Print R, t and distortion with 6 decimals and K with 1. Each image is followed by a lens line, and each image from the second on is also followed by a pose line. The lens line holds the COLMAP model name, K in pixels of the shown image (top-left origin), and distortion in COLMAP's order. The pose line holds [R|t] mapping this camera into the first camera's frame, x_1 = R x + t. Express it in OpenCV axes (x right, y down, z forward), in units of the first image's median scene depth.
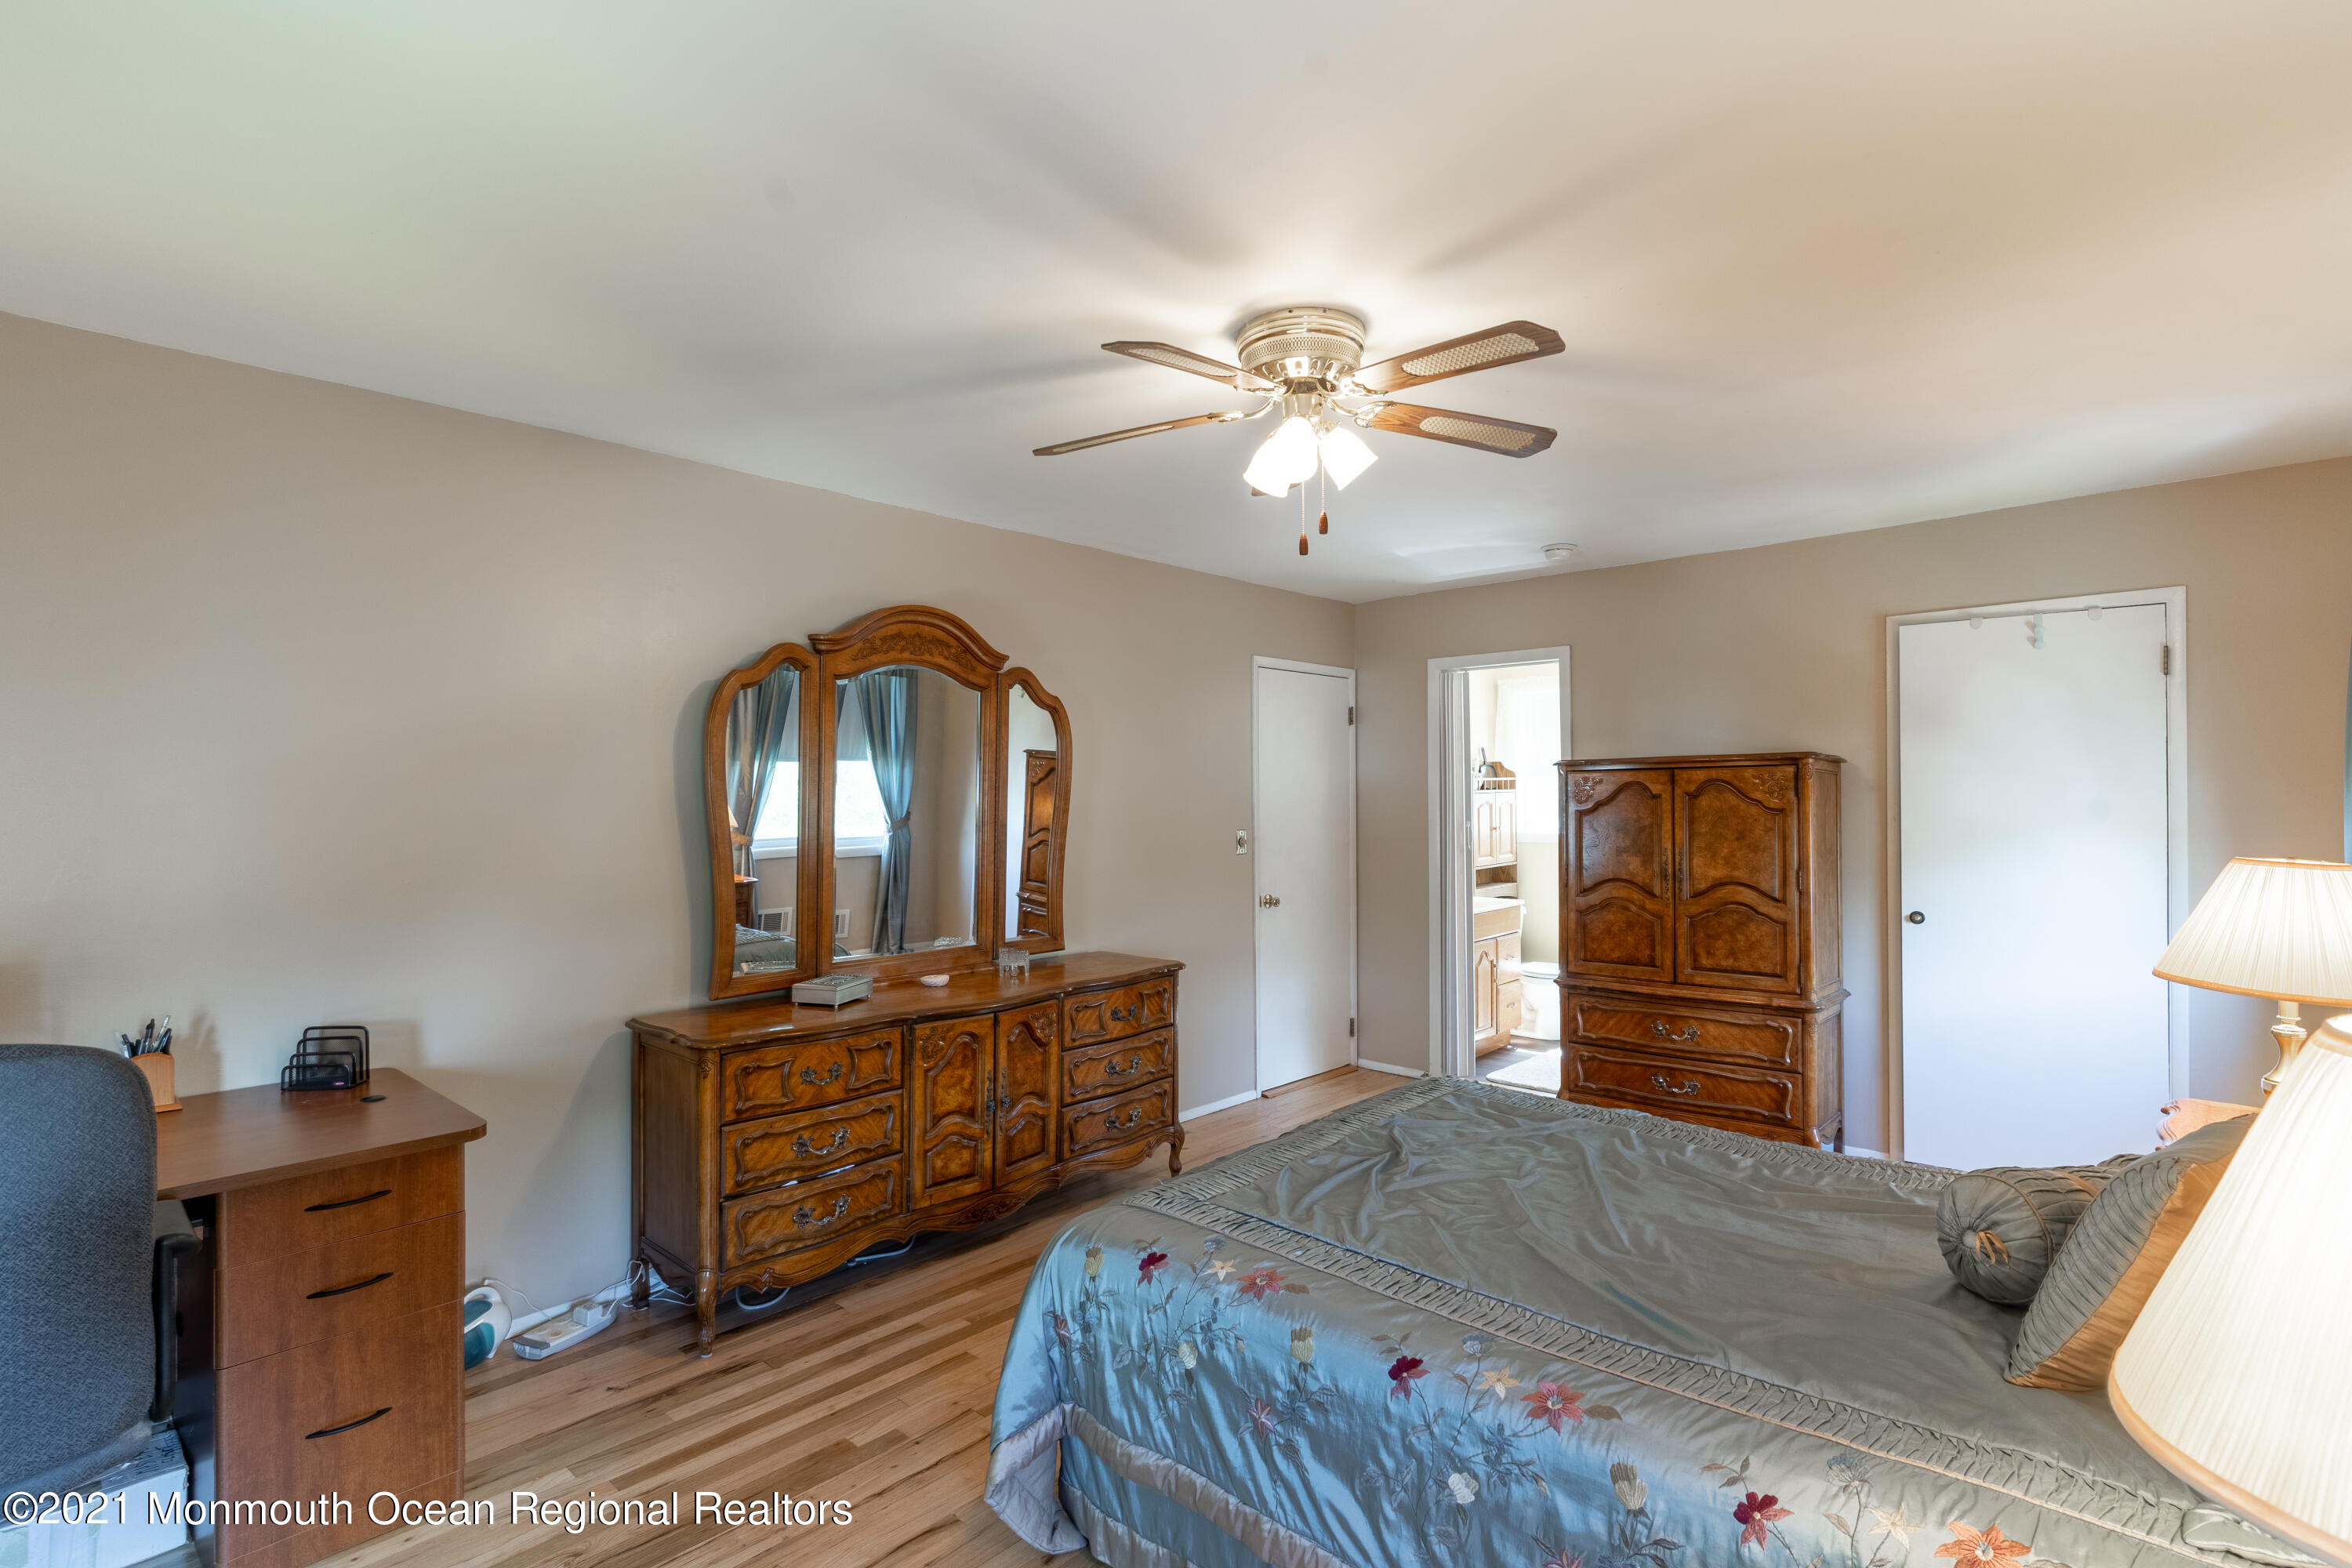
lens RADIAL K [[1141.9, 0, 1172.0], [0, 1141.9, 787.6], [0, 0, 1]] dist [0.005436, 0.001437]
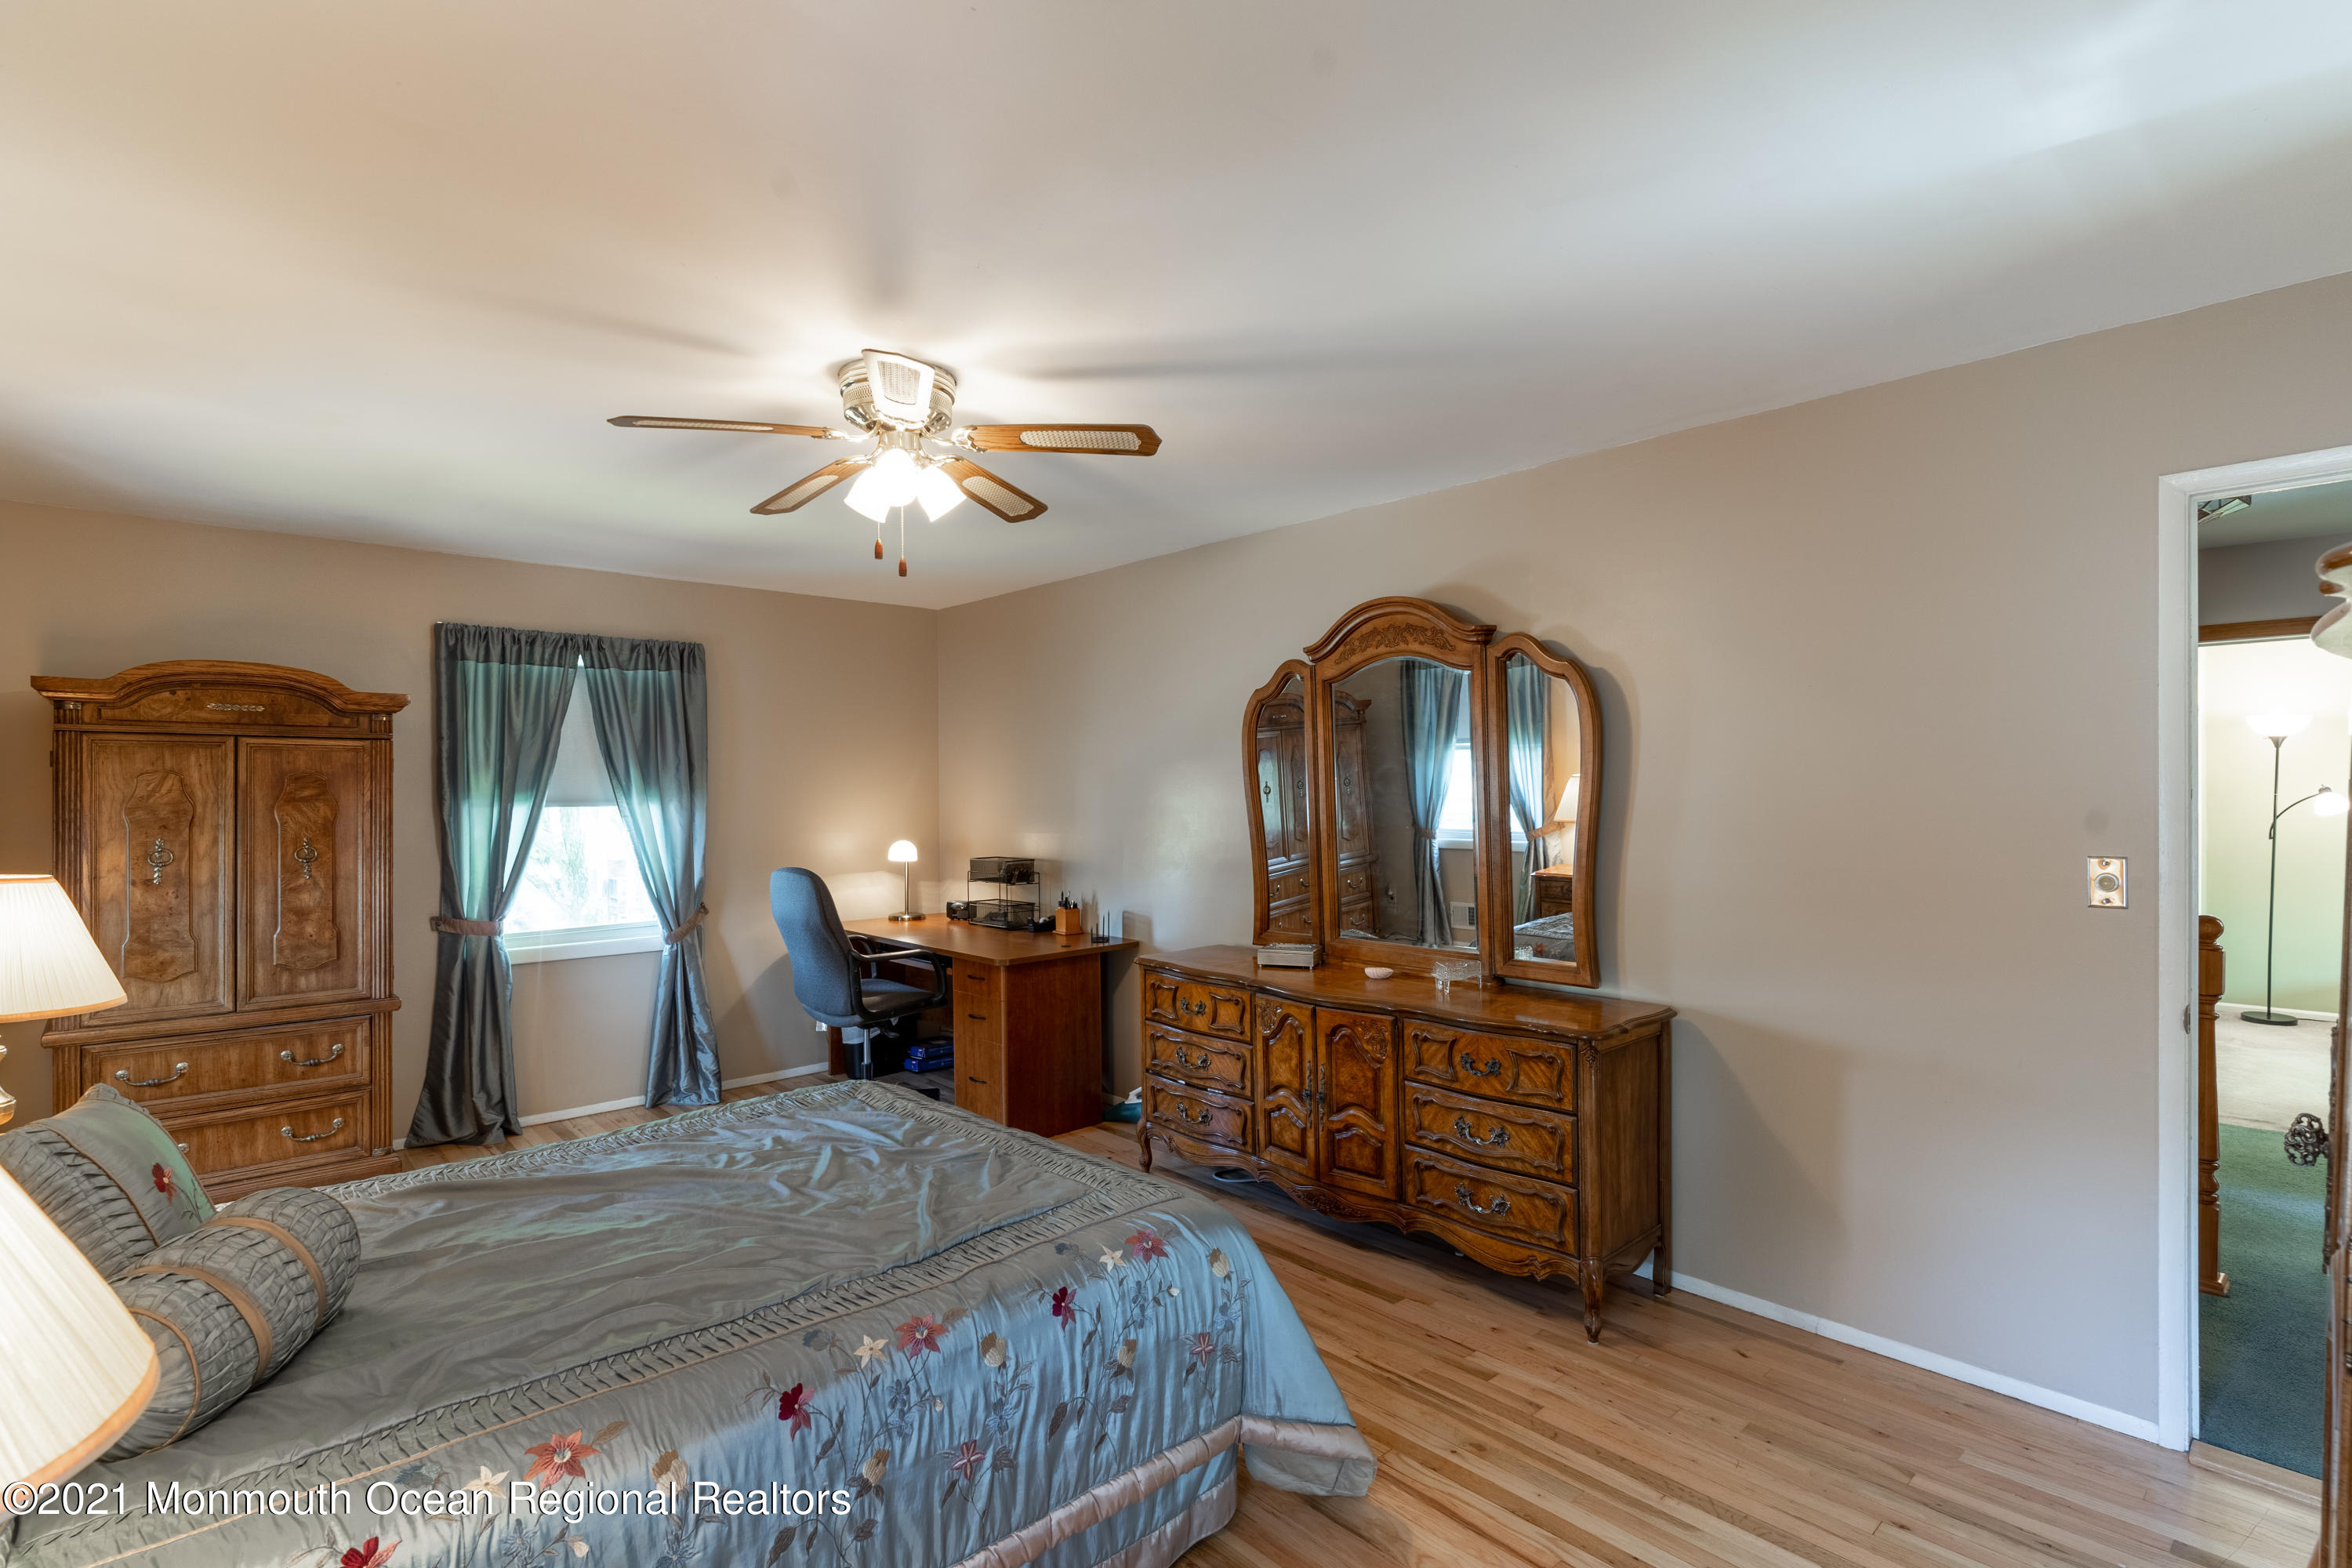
lens RADIAL K [[1141.9, 0, 1172.0], [0, 1141.9, 782.7], [0, 0, 1]] dist [0.005436, 0.001437]
pose [[-0.086390, 0.001460, -0.996260, 0.811603], [0.012876, 0.999917, 0.000349, 0.000284], [0.996178, -0.012798, -0.086401, 0.918235]]
